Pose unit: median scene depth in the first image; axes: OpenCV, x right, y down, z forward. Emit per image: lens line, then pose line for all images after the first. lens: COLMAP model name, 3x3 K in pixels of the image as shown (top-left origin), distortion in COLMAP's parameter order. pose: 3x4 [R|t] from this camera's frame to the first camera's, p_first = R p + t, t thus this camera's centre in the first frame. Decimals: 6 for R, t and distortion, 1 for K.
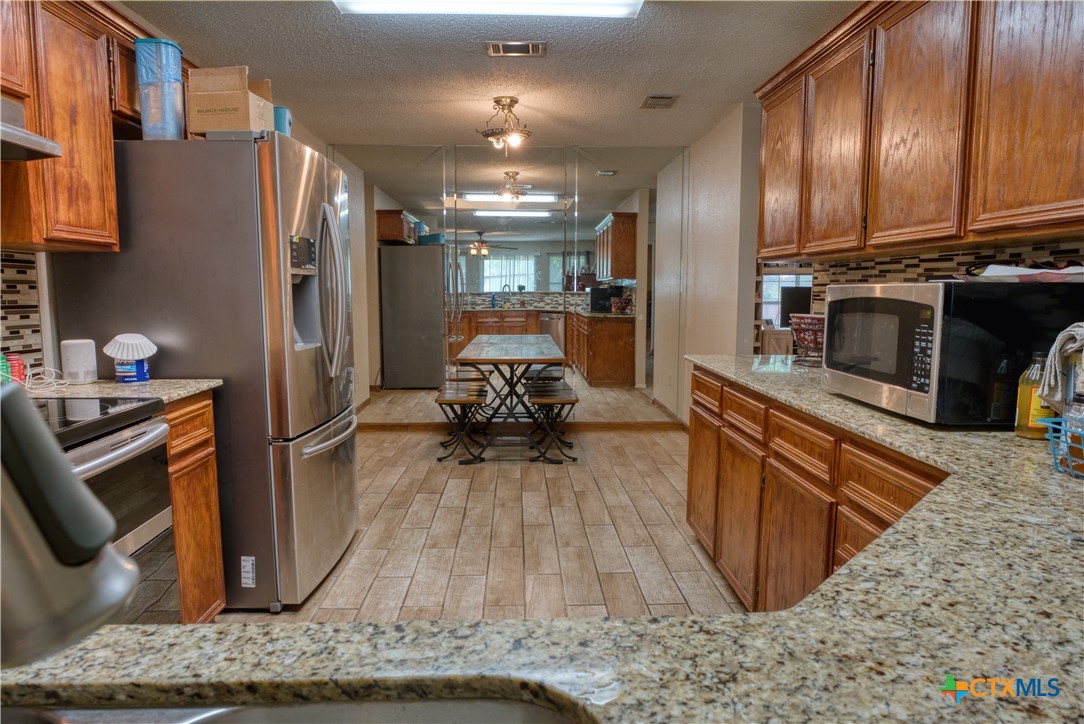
lens RADIAL K [[672.1, 0, 540.7], [0, 672.1, 363.0], [0, 0, 1]] dist [-0.027010, -0.005326]
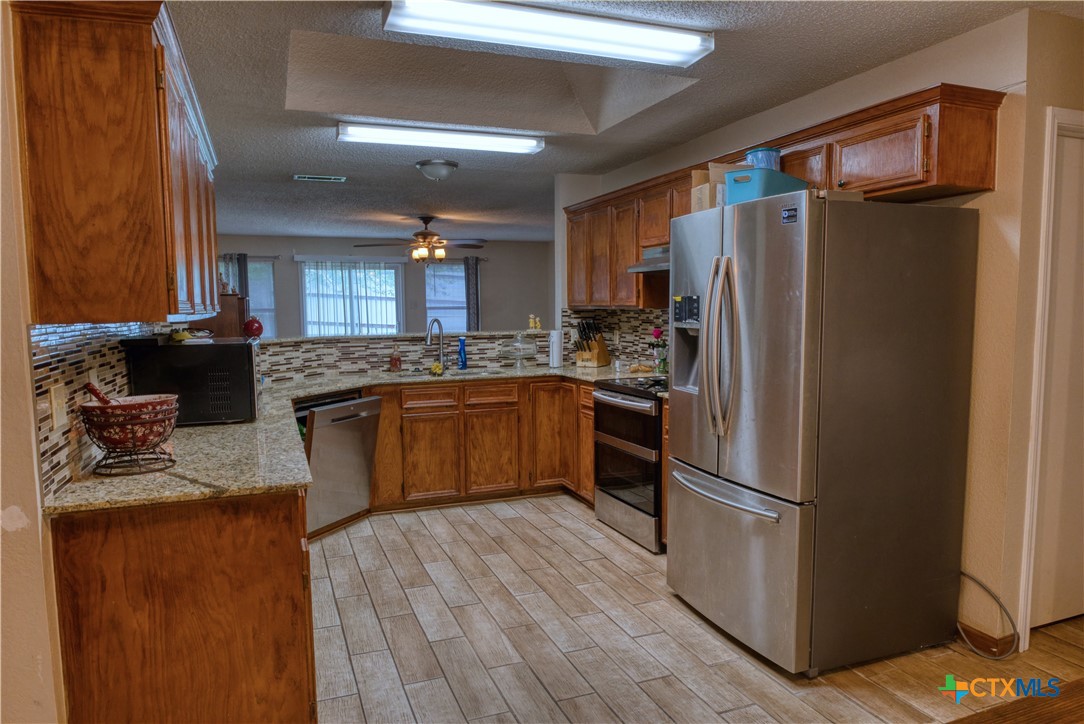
lens RADIAL K [[713.0, 0, 539.5], [0, 713.0, 366.0], [0, 0, 1]] dist [-0.000017, 0.000048]
pose [[-0.944741, 0.038597, -0.325538, 0.273743], [-0.023827, 0.982333, 0.185619, -0.274682], [0.326951, 0.183118, -0.927130, 1.959601]]
